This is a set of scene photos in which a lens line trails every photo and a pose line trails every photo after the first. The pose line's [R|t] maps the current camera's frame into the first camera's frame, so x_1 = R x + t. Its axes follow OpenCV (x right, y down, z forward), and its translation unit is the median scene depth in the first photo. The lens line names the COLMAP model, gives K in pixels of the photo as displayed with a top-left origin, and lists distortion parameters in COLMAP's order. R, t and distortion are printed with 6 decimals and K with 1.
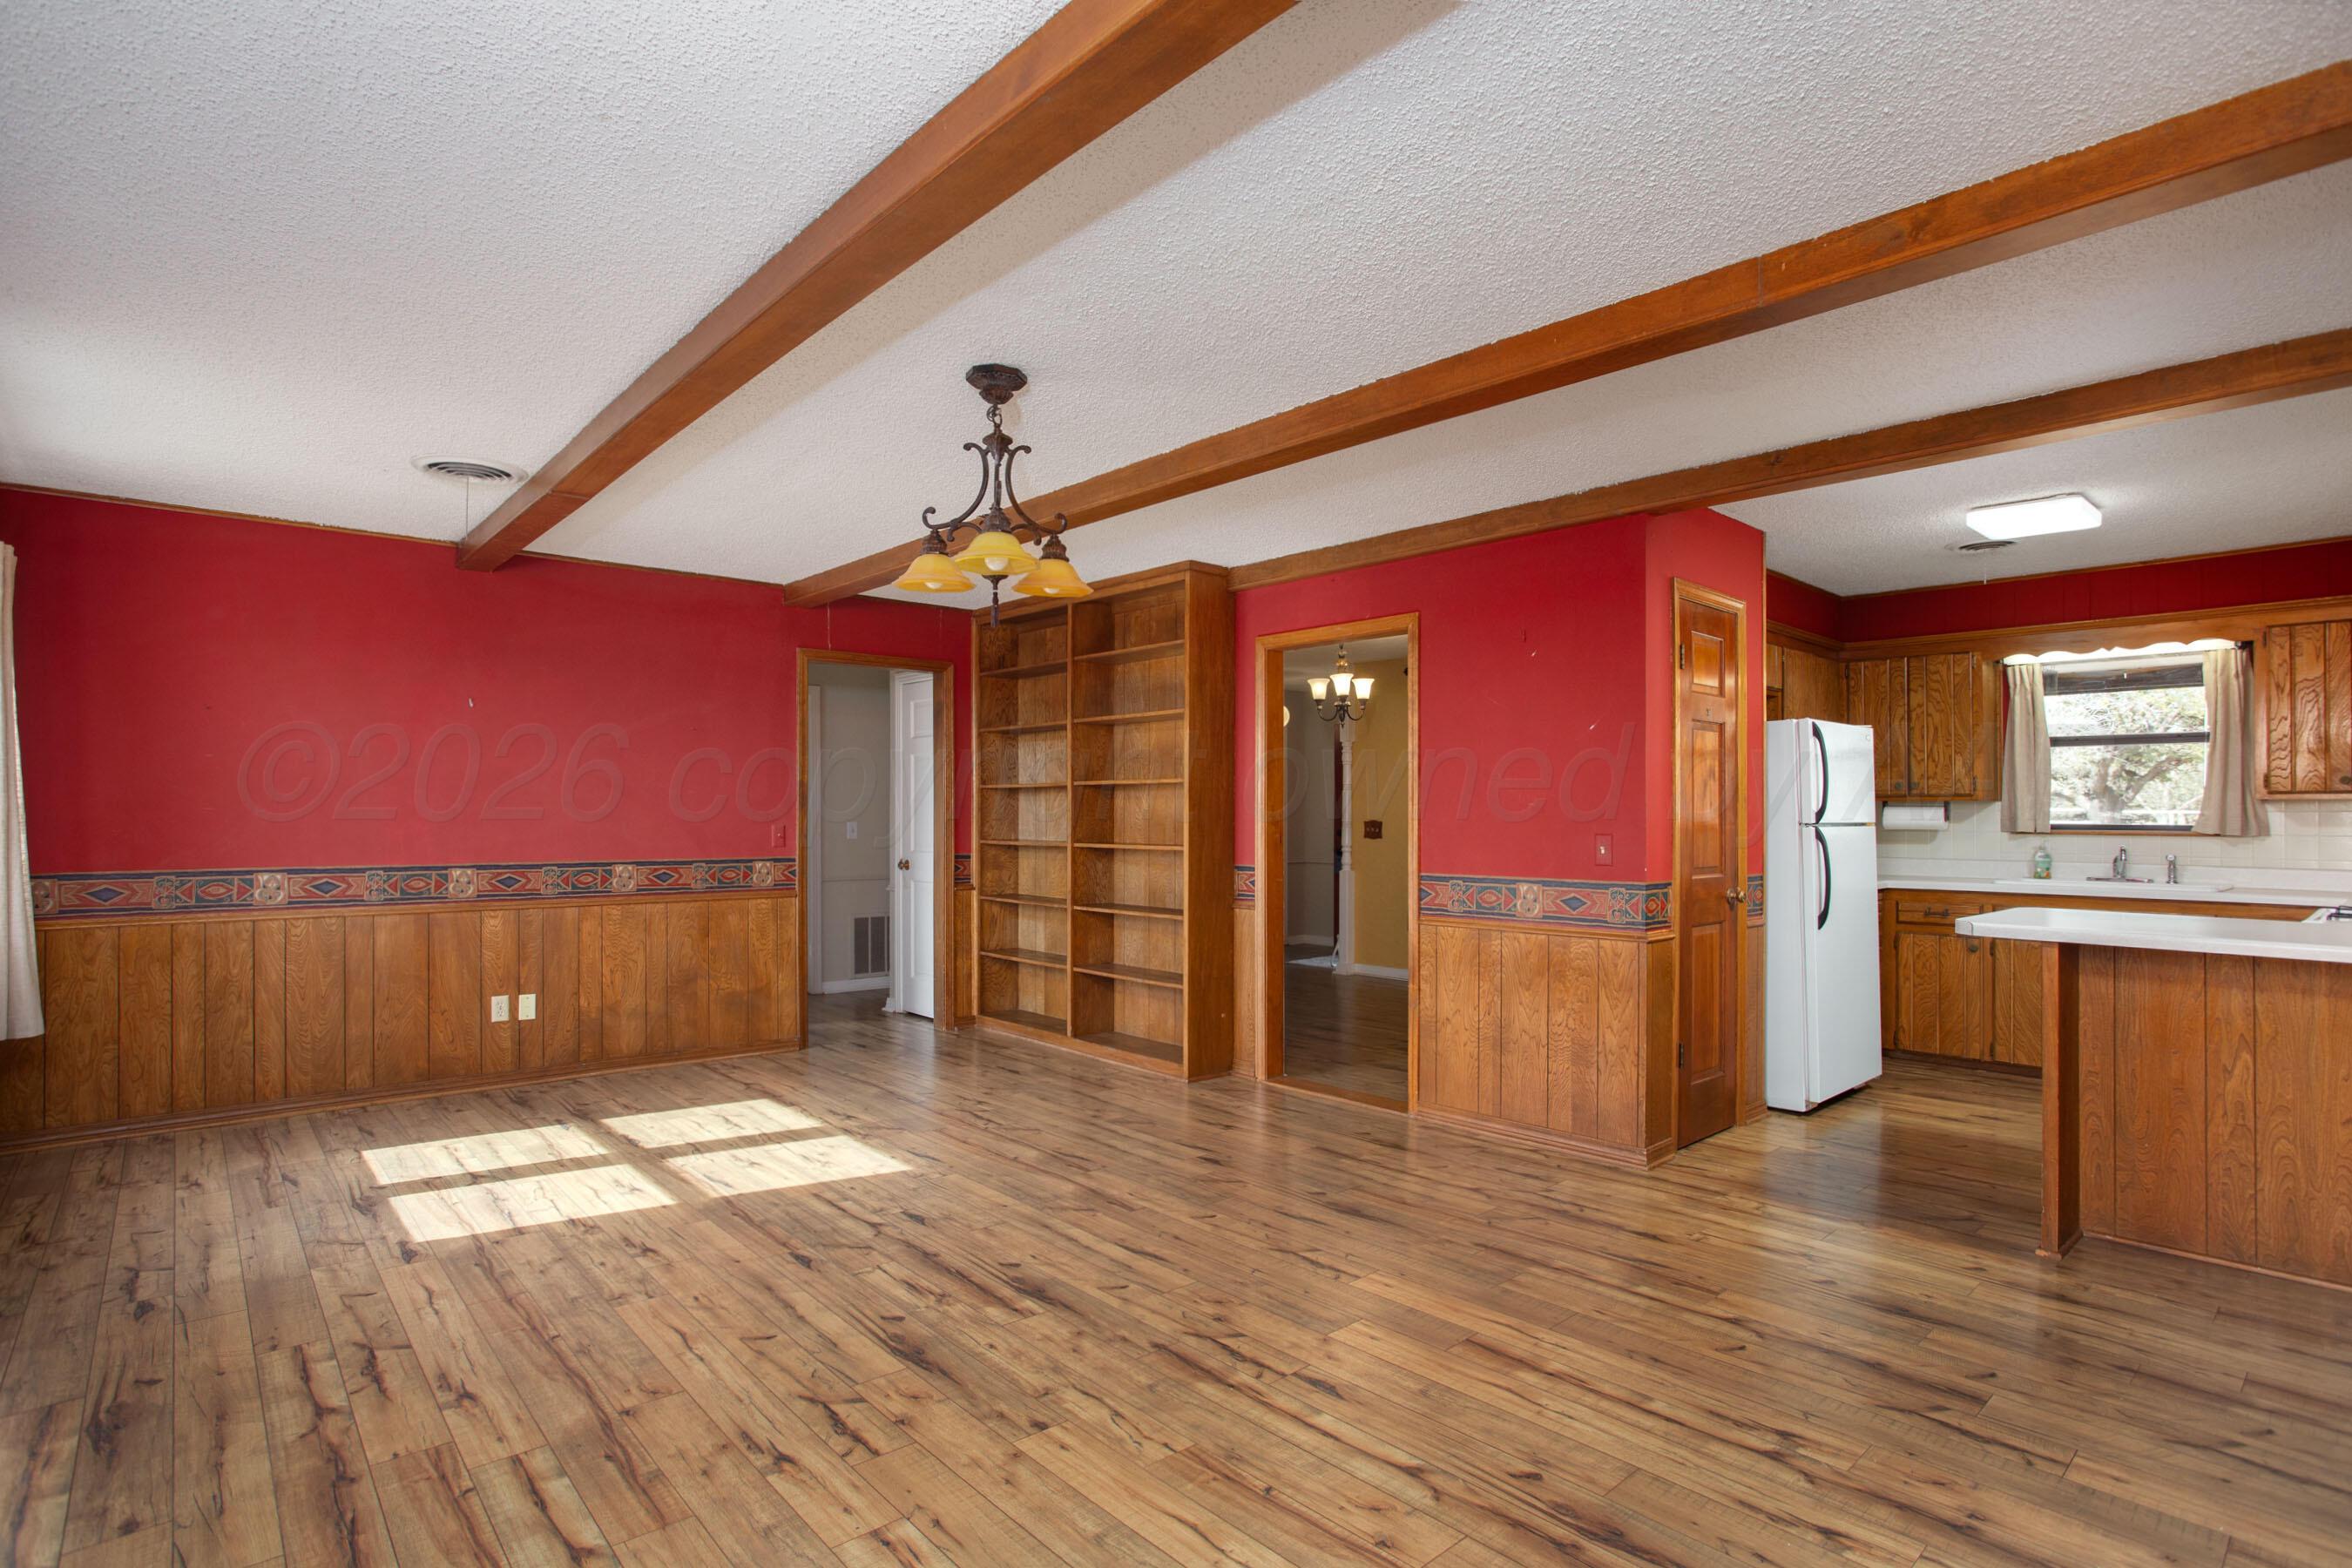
lens RADIAL K [[1154.6, 0, 1128.1], [0, 1154.6, 809.3], [0, 0, 1]] dist [-0.062811, 0.017160]
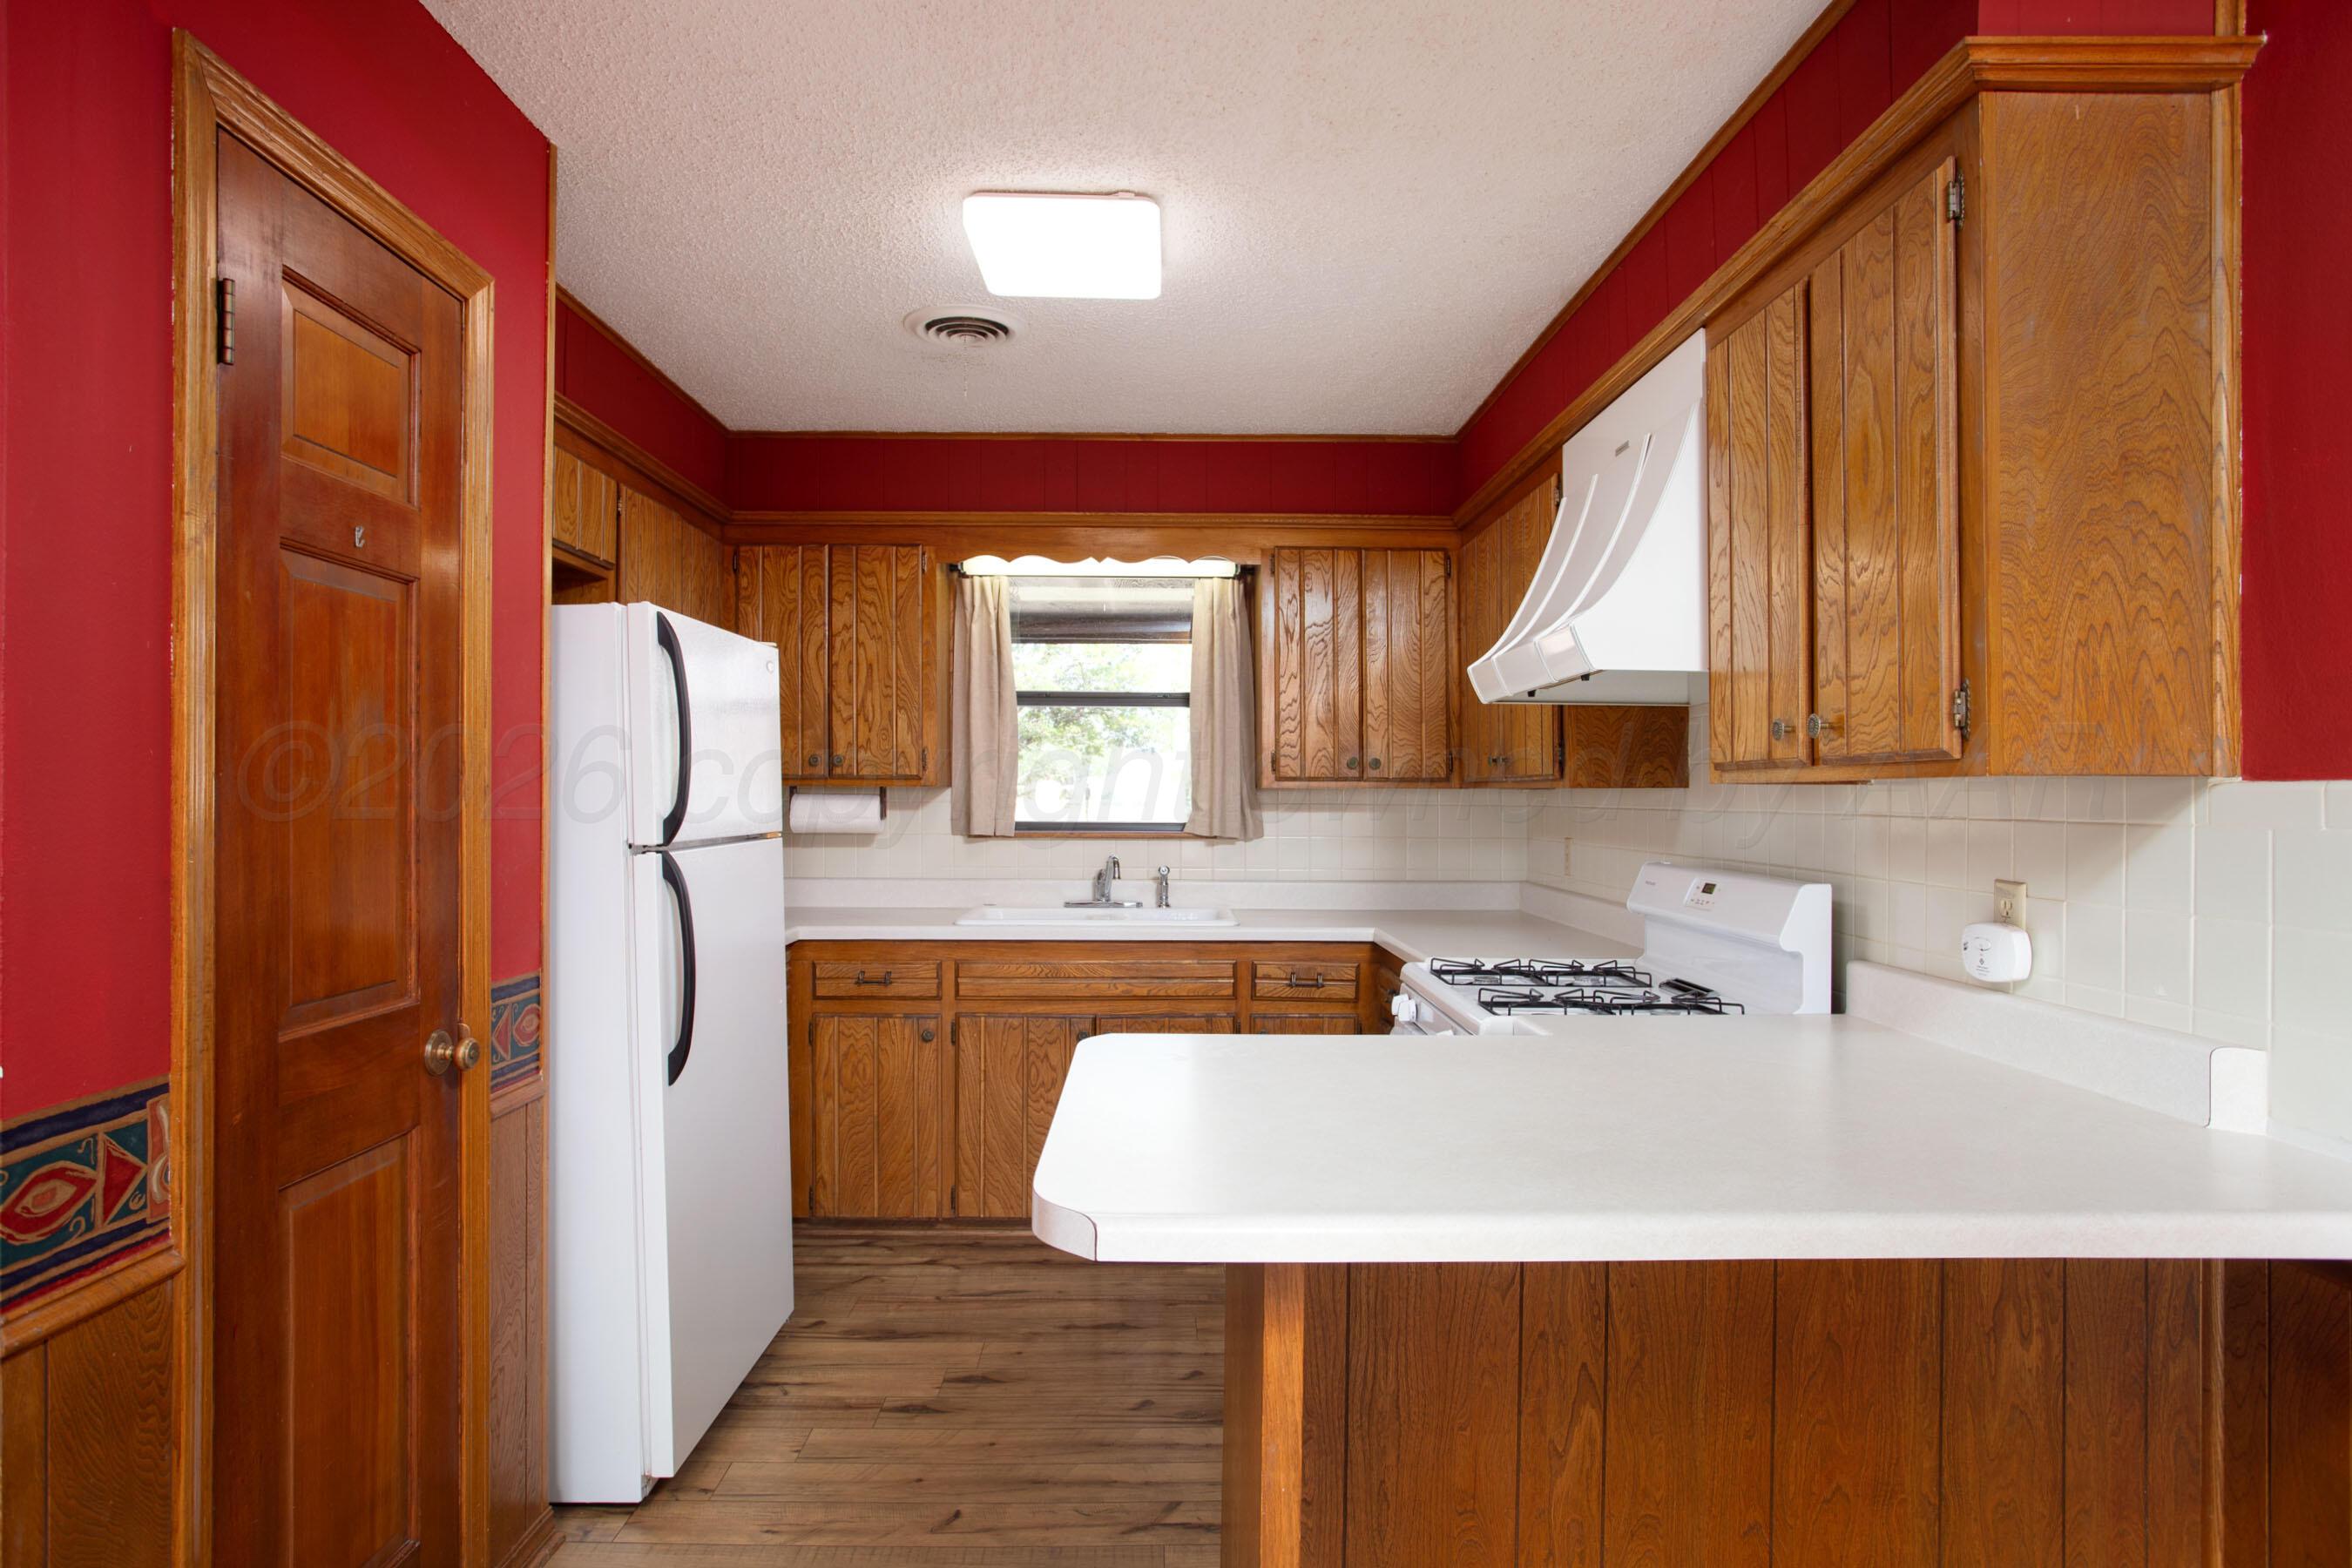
lens RADIAL K [[1322.4, 0, 1152.6], [0, 1322.4, 783.0], [0, 0, 1]] dist [0.000402, 0.002081]
pose [[0.644998, 0.003819, 0.764175, 0.291138], [-0.005296, 0.999986, -0.000528, -0.010368], [-0.764166, -0.003707, 0.645009, 0.450900]]
